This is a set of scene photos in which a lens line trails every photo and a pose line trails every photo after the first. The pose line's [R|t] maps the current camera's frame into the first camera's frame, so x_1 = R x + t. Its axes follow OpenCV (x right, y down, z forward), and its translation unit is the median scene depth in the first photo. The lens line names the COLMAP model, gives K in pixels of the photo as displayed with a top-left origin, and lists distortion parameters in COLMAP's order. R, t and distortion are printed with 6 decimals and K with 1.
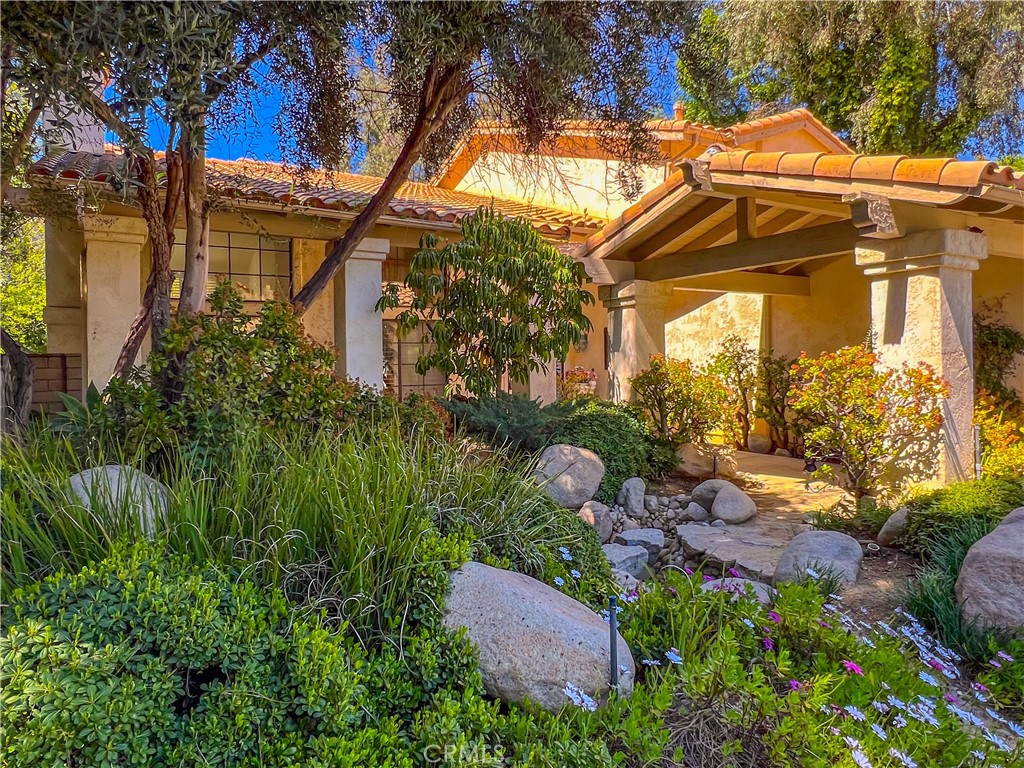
lens RADIAL K [[612.3, 0, 512.1], [0, 612.3, 382.4], [0, 0, 1]] dist [-0.002538, 0.001218]
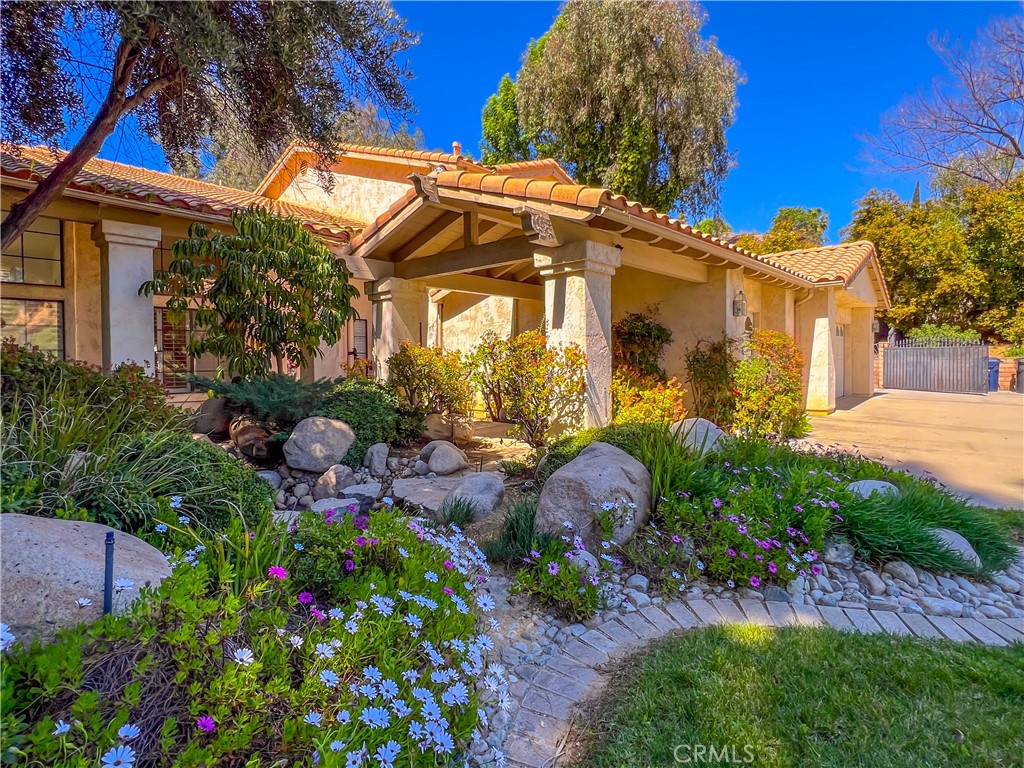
lens RADIAL K [[501.1, 0, 511.3], [0, 501.1, 382.3], [0, 0, 1]] dist [-0.004626, -0.000640]
pose [[0.955059, -0.005811, 0.296359, 0.141530], [0.002320, 0.999924, 0.012128, 0.025024], [-0.296407, -0.010896, 0.955000, 0.007922]]
